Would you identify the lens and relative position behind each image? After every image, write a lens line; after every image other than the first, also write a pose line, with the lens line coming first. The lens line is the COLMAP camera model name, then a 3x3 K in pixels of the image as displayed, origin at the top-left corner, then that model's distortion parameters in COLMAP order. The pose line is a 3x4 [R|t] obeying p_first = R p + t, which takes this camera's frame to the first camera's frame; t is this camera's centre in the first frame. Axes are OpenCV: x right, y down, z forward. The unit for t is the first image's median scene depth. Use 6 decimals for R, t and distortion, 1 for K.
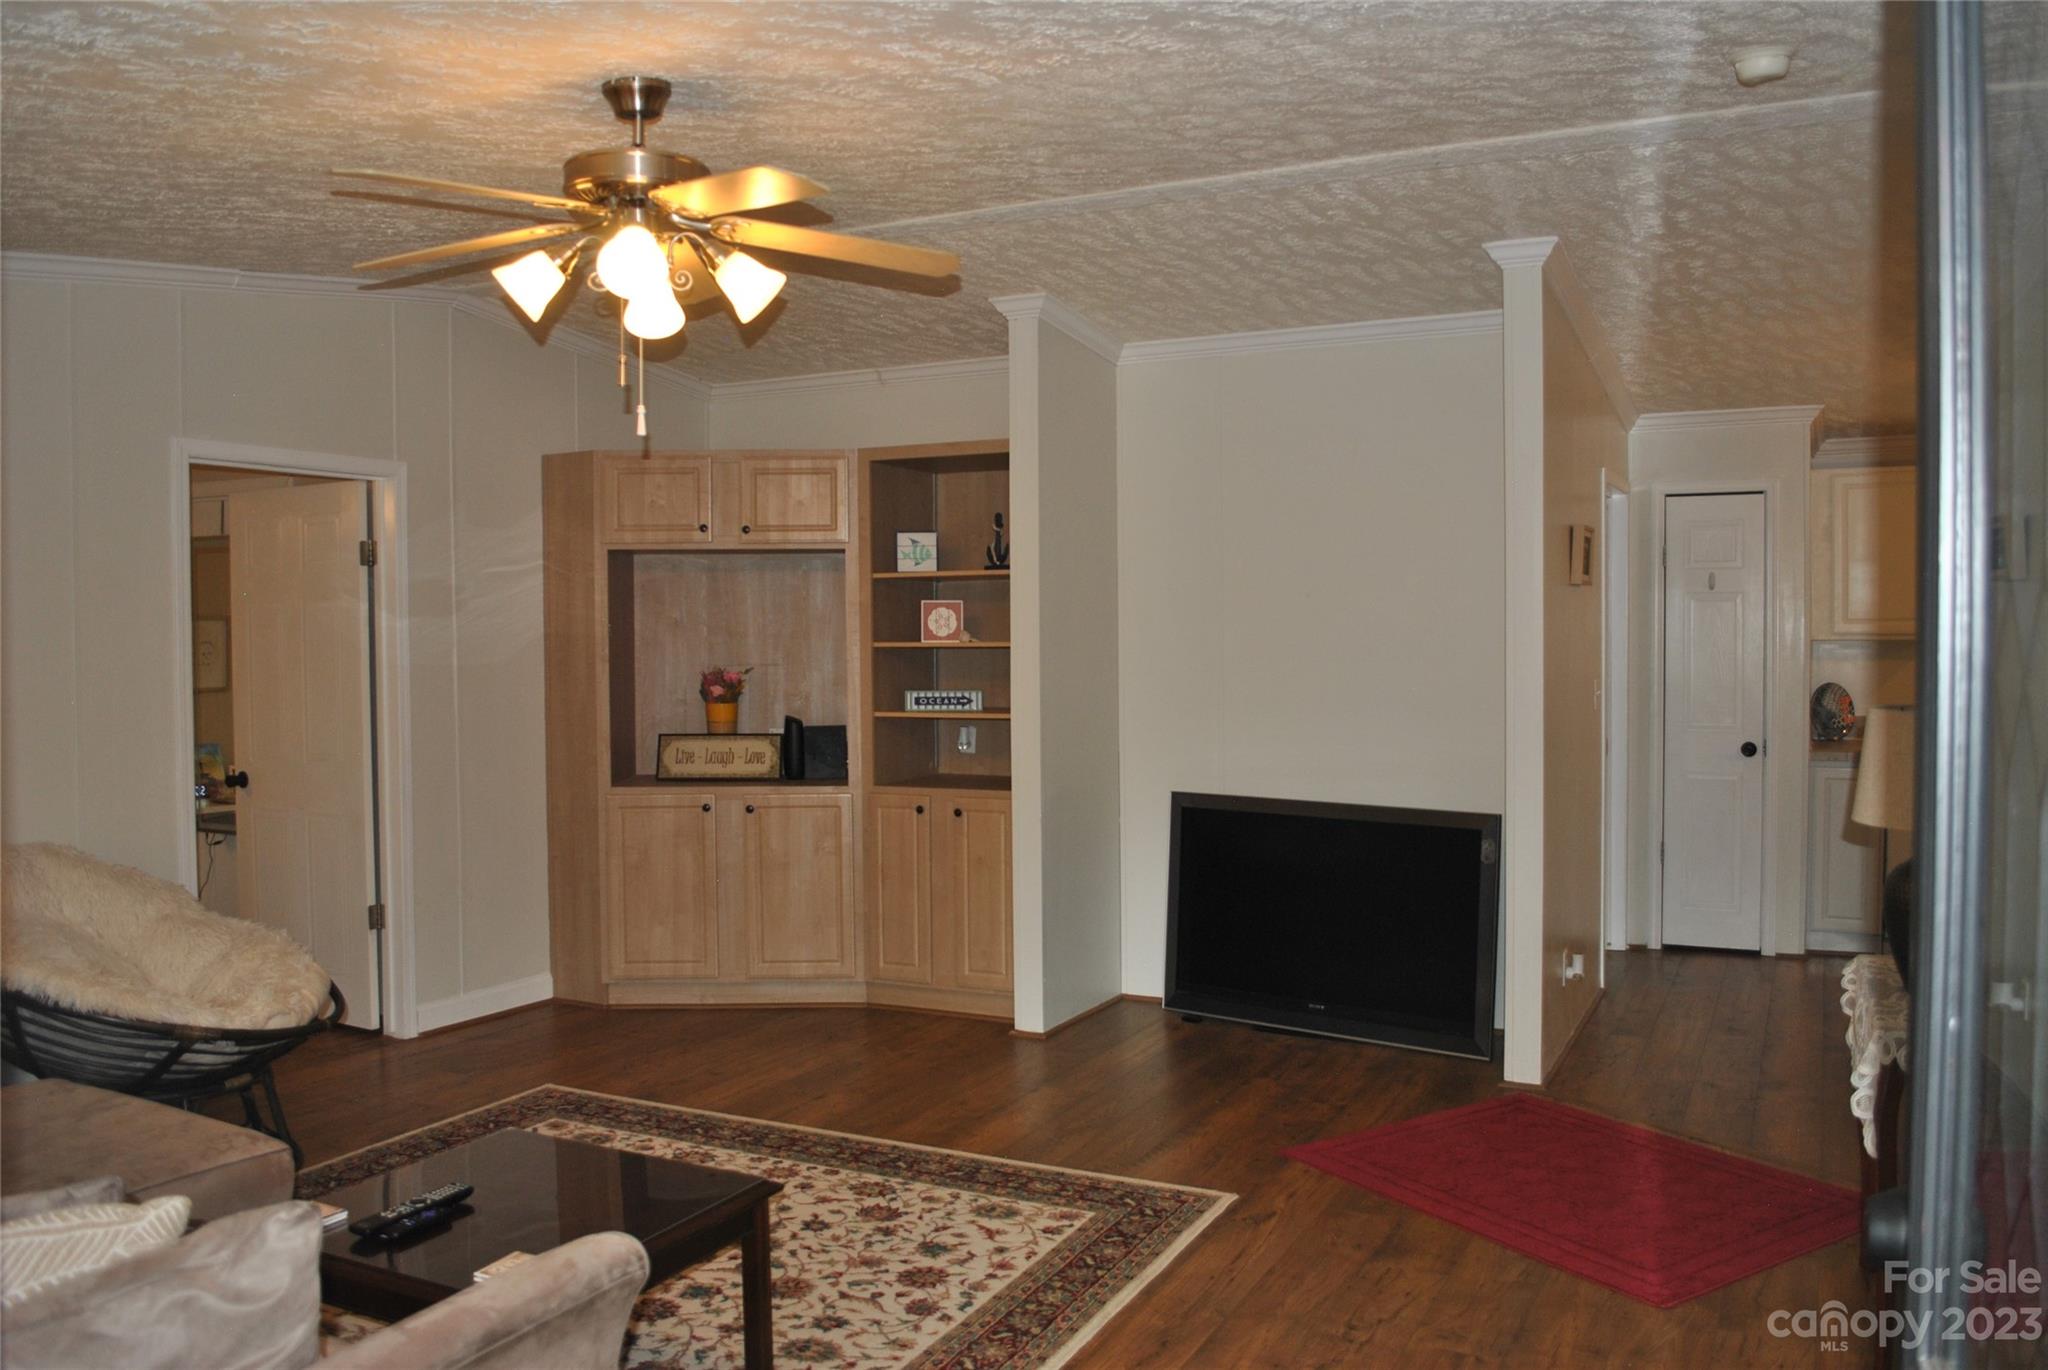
lens RADIAL K [[1608.0, 0, 1024.0], [0, 1608.0, 685.0], [0, 0, 1]] dist [-0.068692, -0.001508]
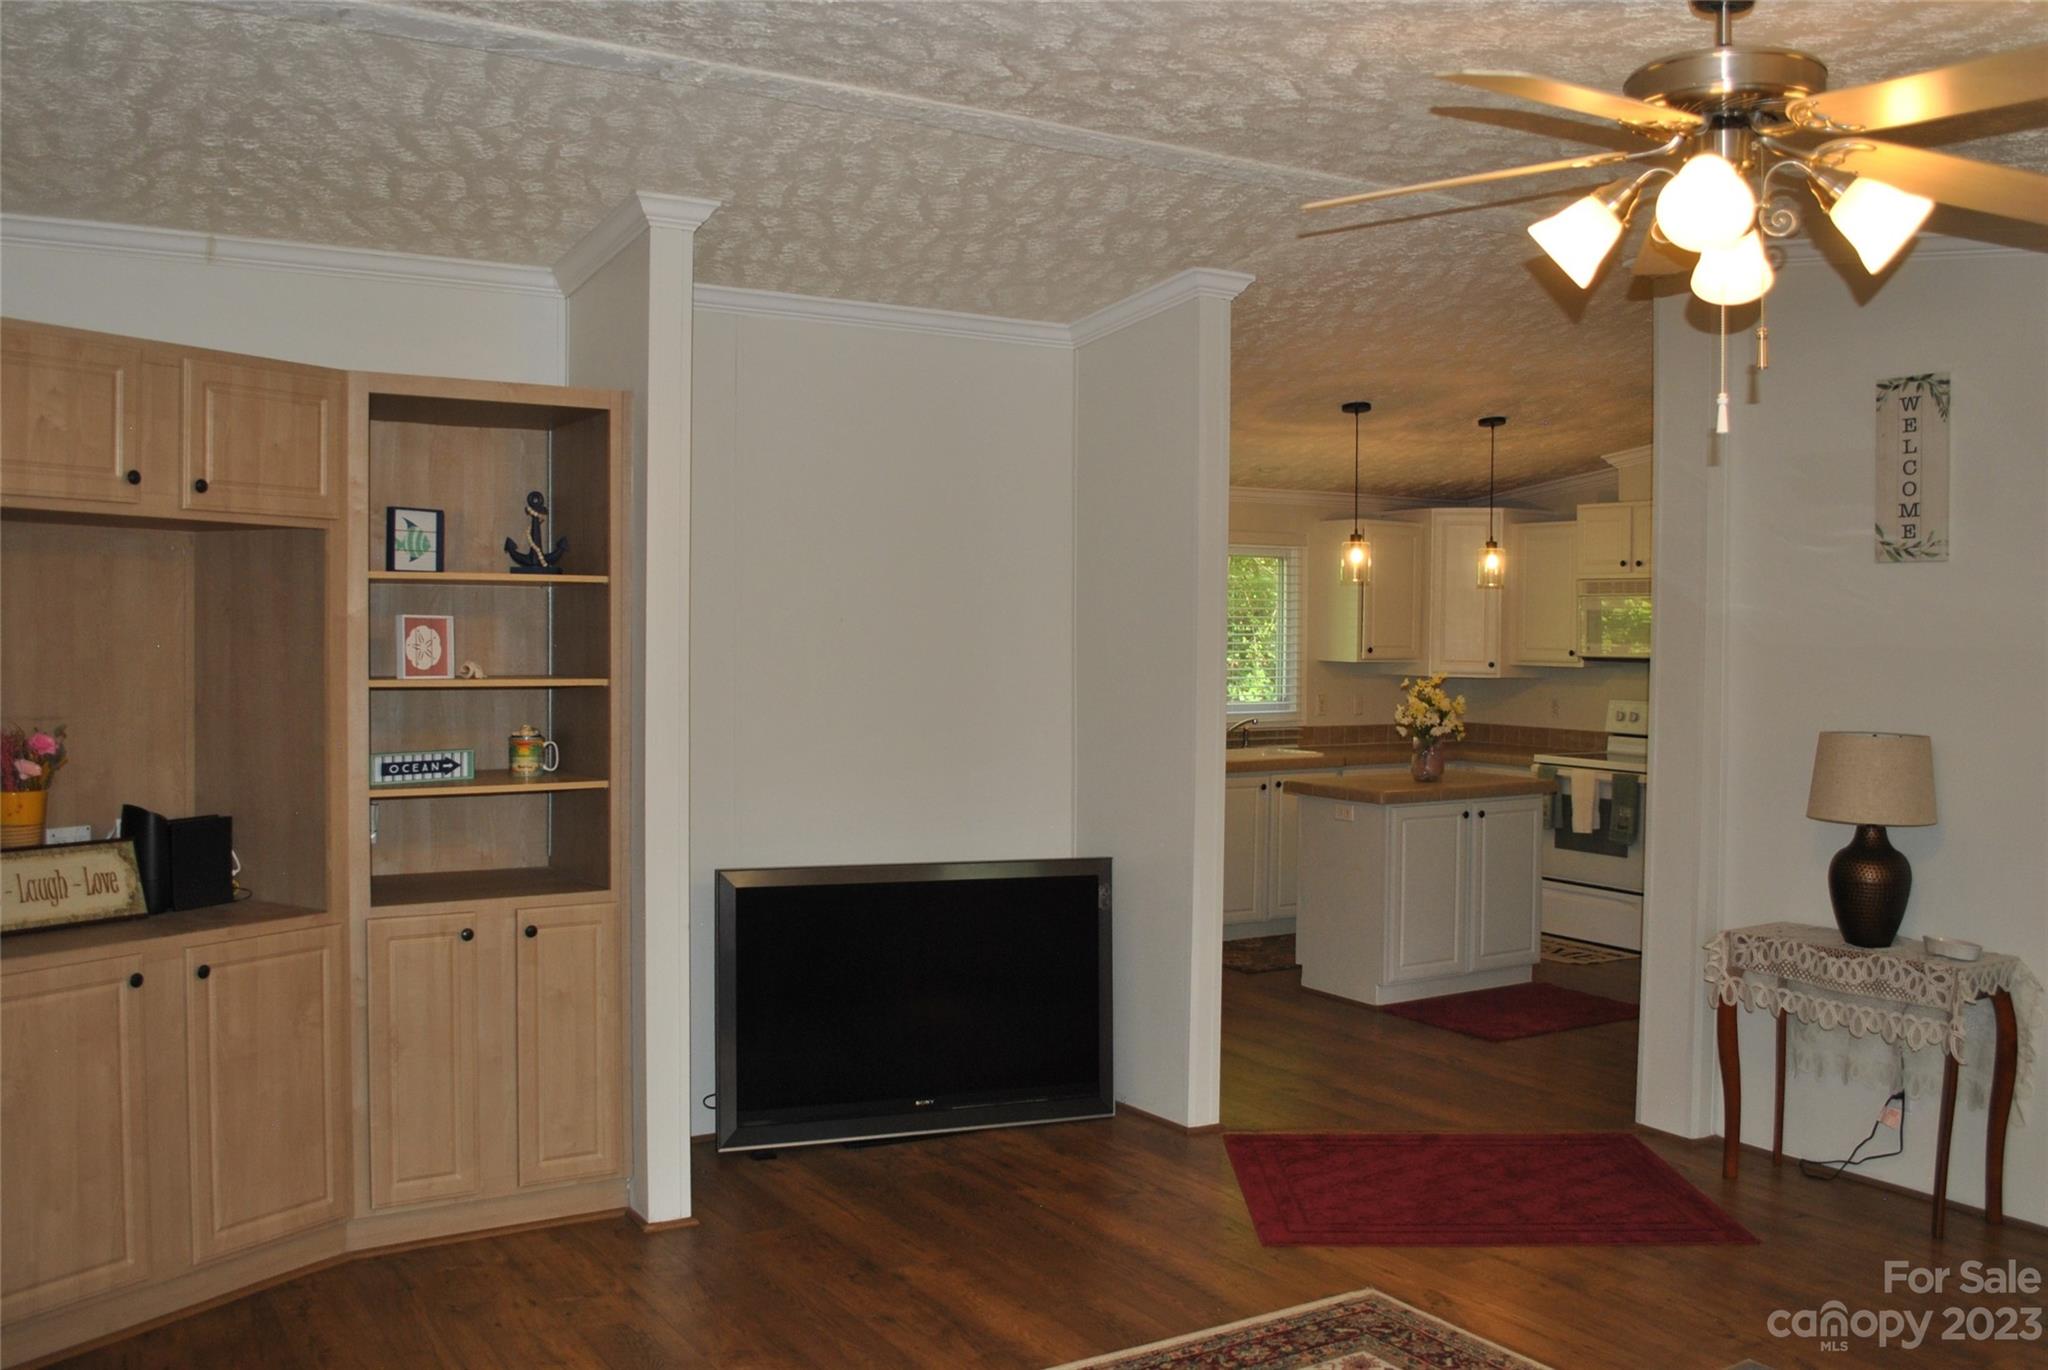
lens RADIAL K [[1784.3, 0, 1024.0], [0, 1784.3, 685.0], [0, 0, 1]] dist [-0.079446, 0.000095]
pose [[0.526410, -0.011454, 0.850153, -0.593852], [0.016895, 0.999853, 0.003009, -0.024274], [-0.850063, 0.012780, 0.526526, 0.451789]]
